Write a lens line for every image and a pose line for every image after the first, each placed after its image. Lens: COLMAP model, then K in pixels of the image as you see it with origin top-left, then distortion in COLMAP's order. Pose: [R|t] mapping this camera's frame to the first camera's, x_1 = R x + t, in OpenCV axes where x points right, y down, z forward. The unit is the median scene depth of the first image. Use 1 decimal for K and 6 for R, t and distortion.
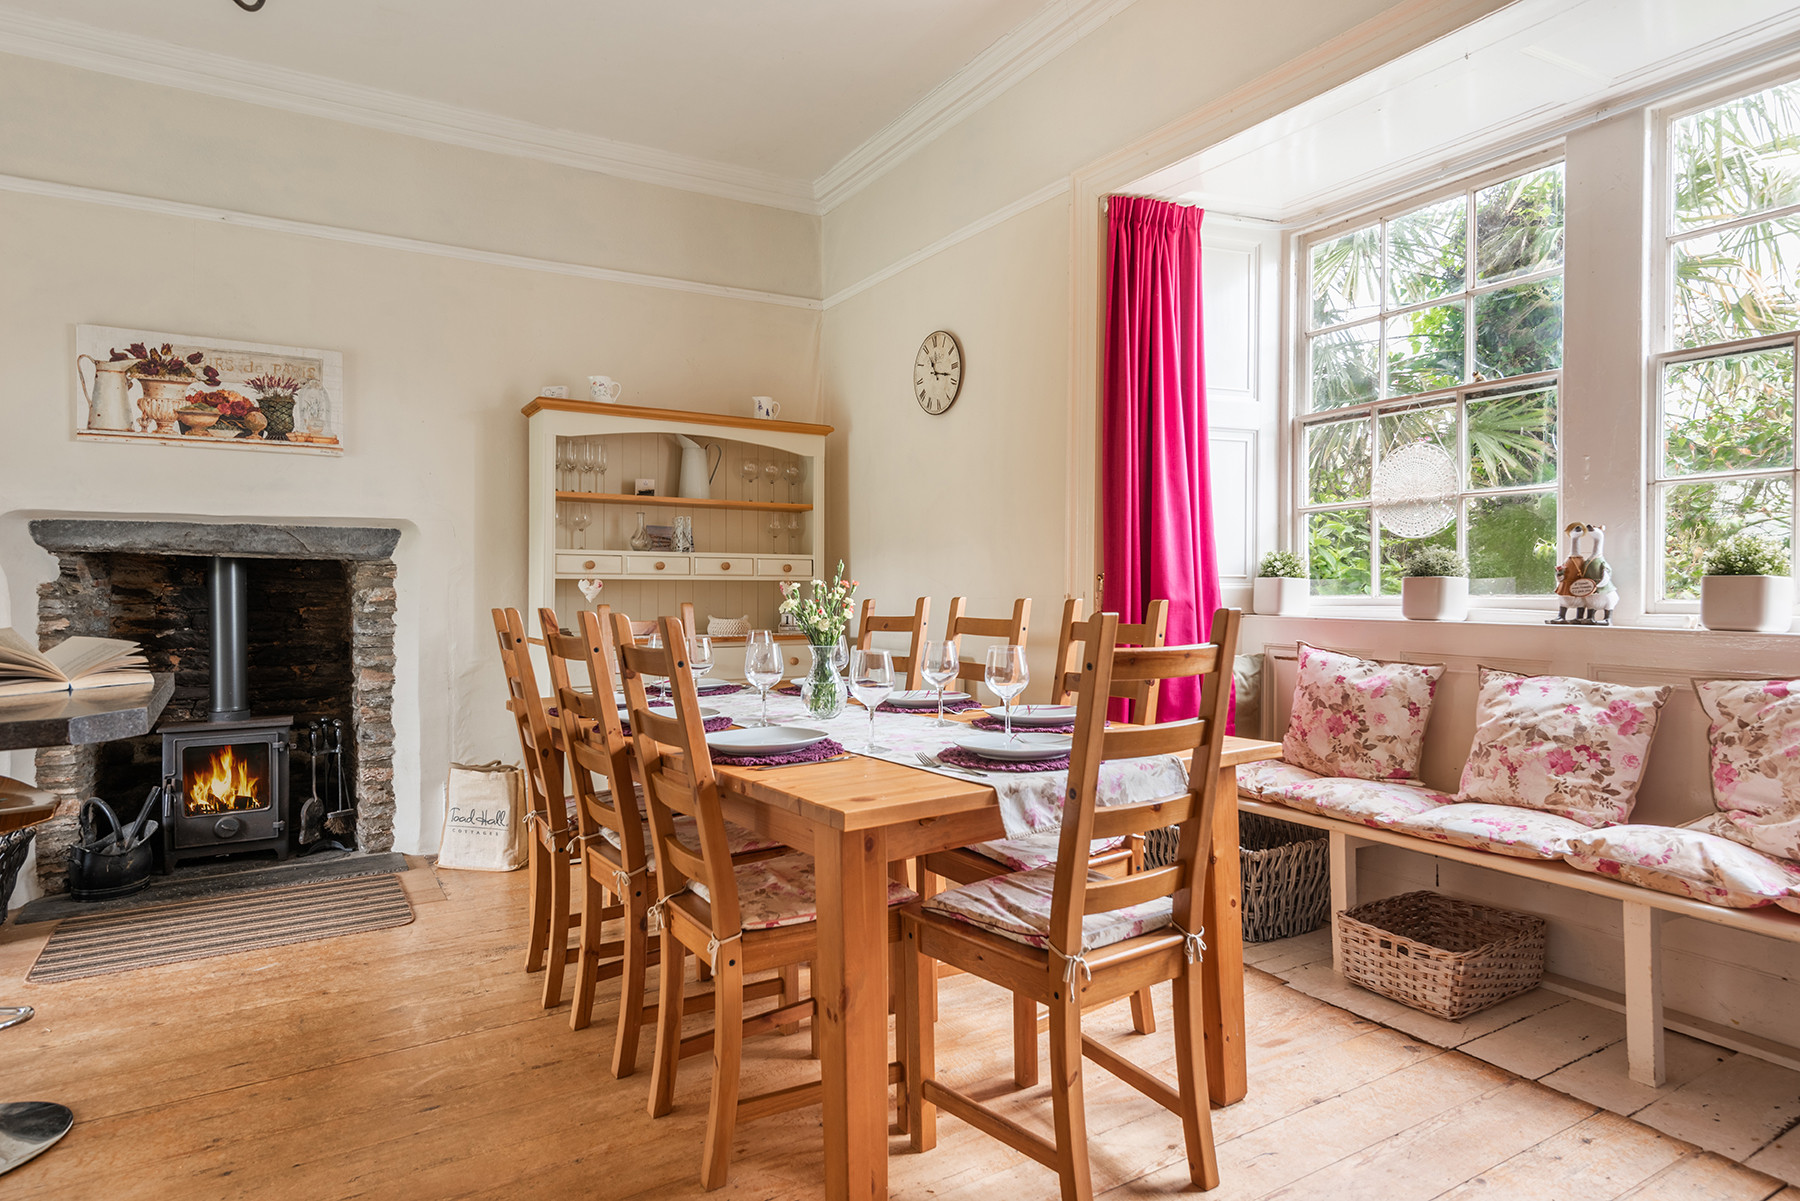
lens RADIAL K [[984.0, 0, 908.6], [0, 984.0, 583.6], [0, 0, 1]] dist [0.045733, -0.028442]
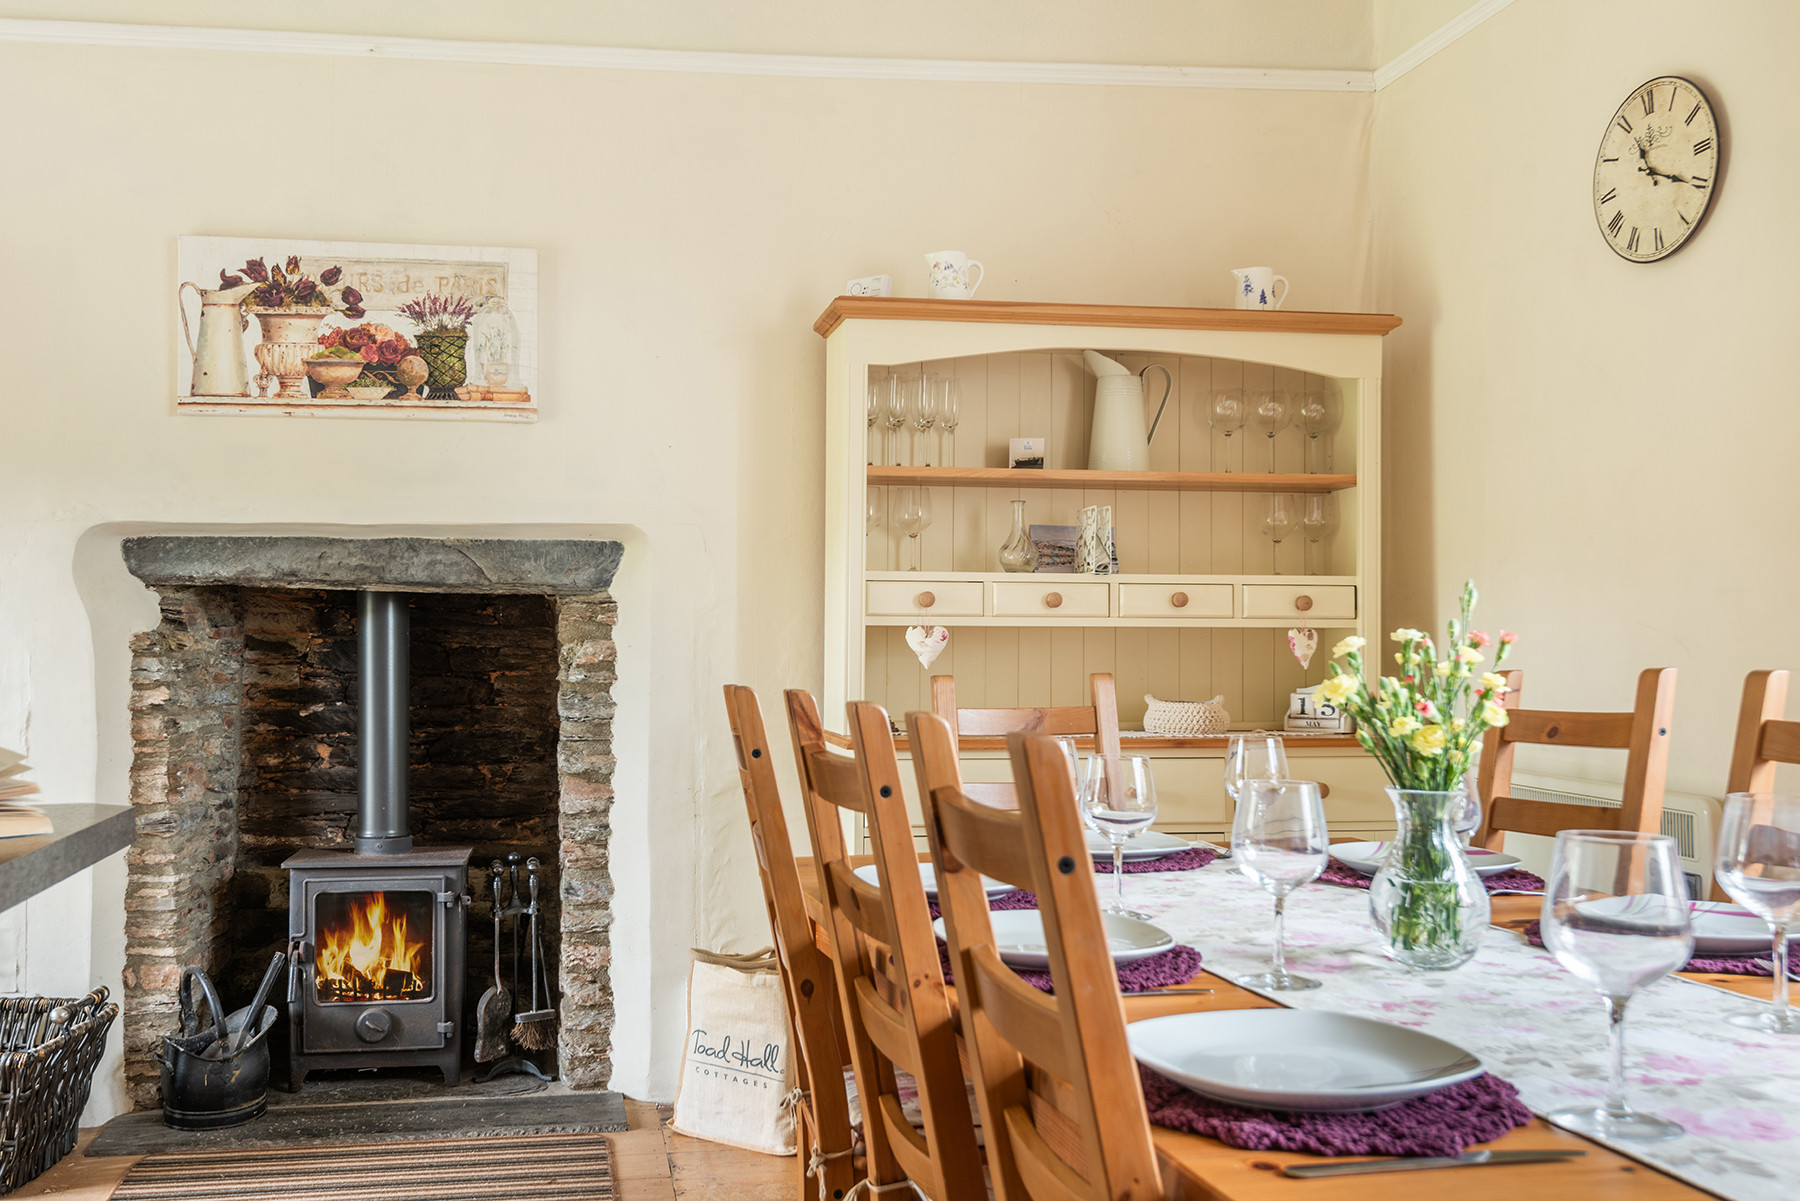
lens RADIAL K [[1465.8, 0, 810.4], [0, 1465.8, 618.6], [0, 0, 1]] dist [0.009718, 0.014765]
pose [[0.910509, -0.002453, -0.413482, -0.055326], [-0.000543, 0.999974, -0.007128, -0.003048], [0.413488, 0.006714, 0.910485, 0.278175]]
